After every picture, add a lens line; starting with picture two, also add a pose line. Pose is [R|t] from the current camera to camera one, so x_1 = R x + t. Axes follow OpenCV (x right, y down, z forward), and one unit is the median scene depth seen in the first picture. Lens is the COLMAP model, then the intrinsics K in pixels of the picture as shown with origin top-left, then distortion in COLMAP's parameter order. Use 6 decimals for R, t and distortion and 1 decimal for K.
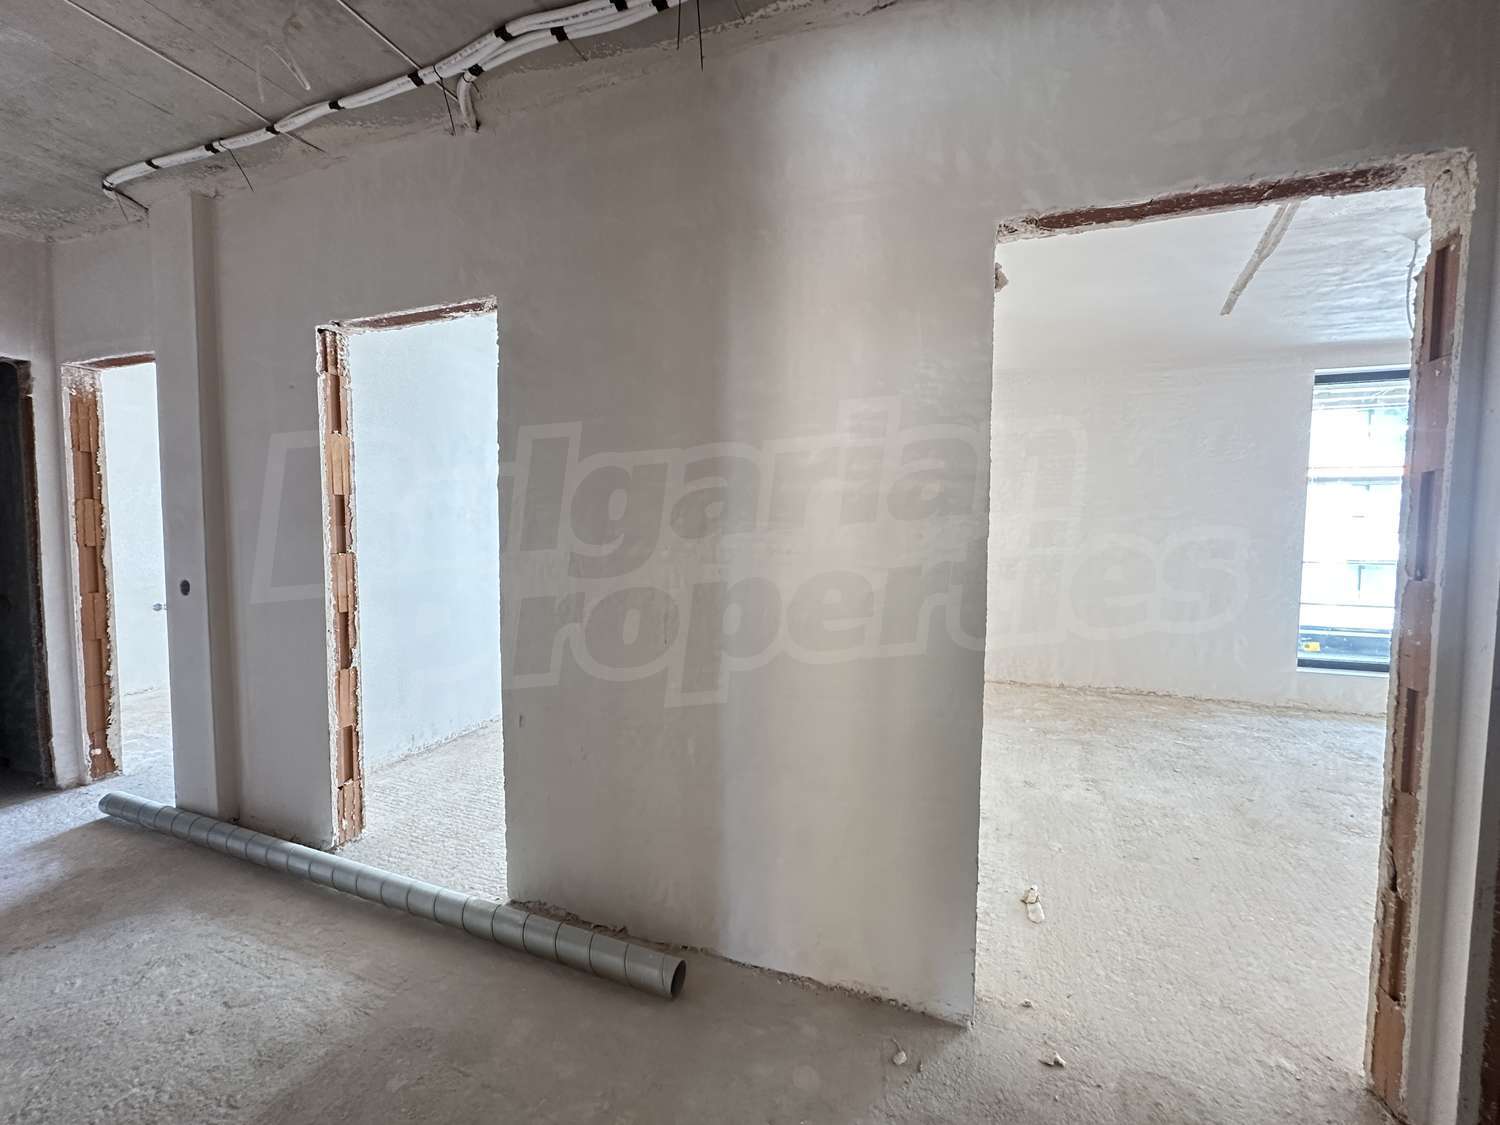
lens RADIAL K [[602.4, 0, 746.9], [0, 602.4, 563.8], [0, 0, 1]] dist [-0.004386, 0.000630]
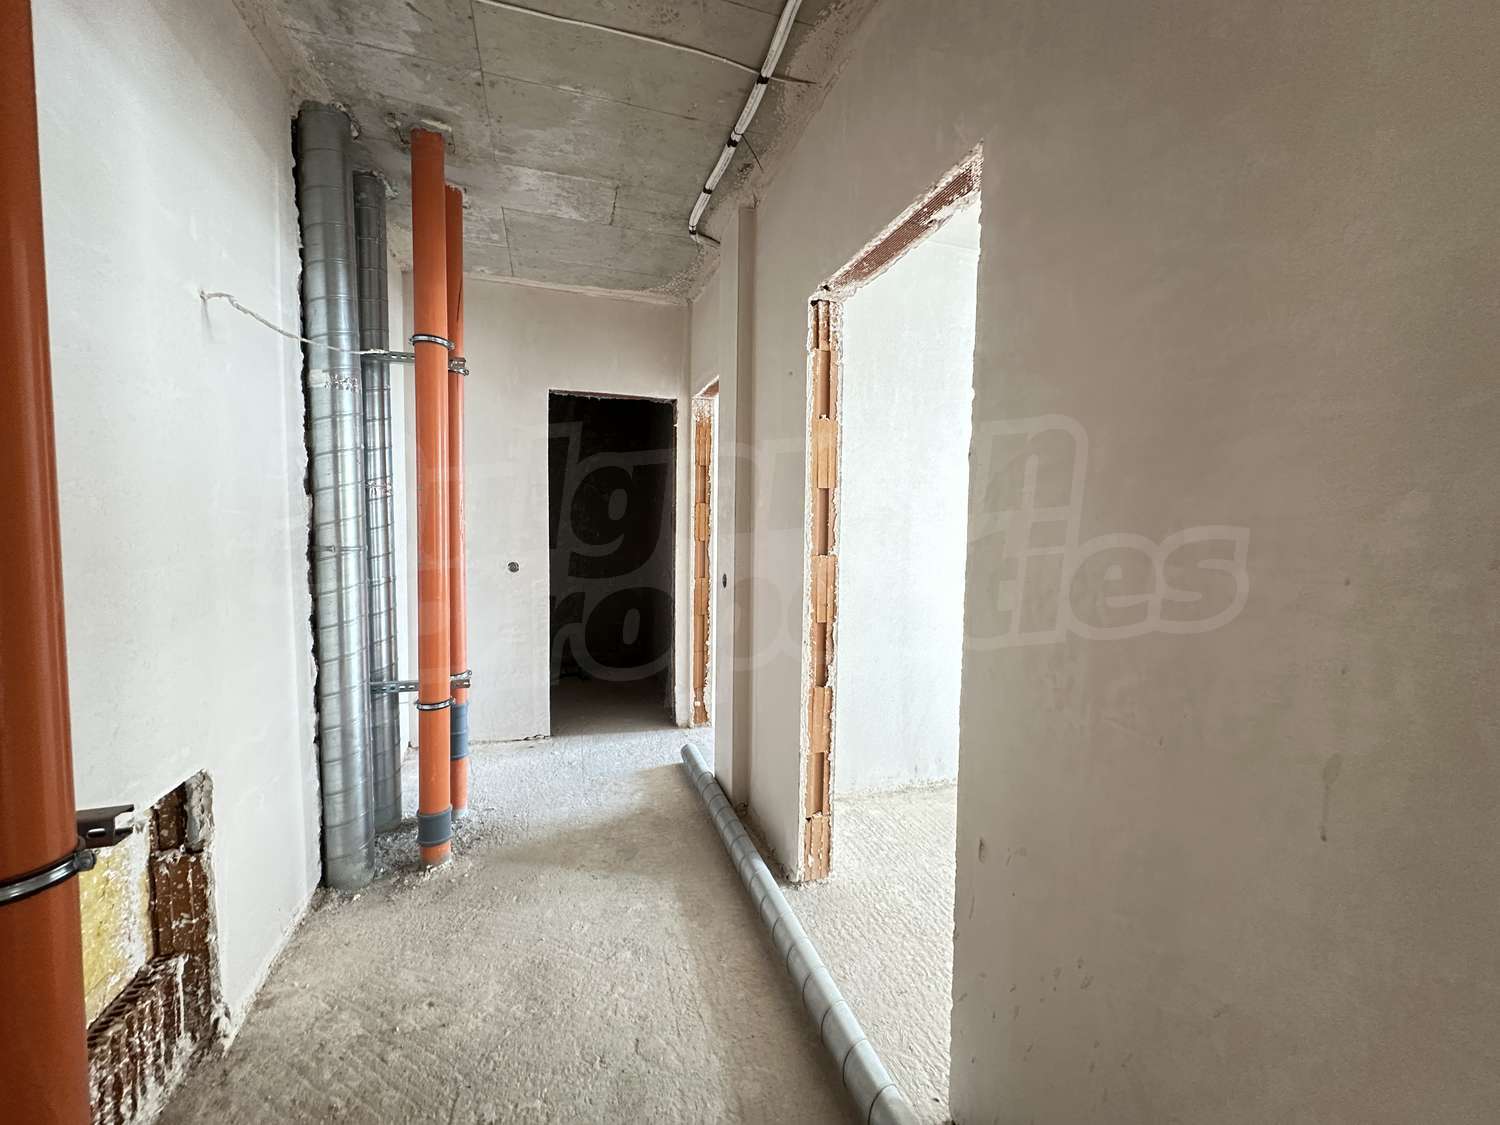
lens RADIAL K [[602.4, 0, 746.9], [0, 602.4, 563.8], [0, 0, 1]] dist [-0.004386, 0.000630]
pose [[0.617827, 0.051617, -0.784618, -0.054639], [-0.052465, 0.998325, 0.024363, -0.020584], [0.784561, 0.026113, 0.619501, 0.368451]]
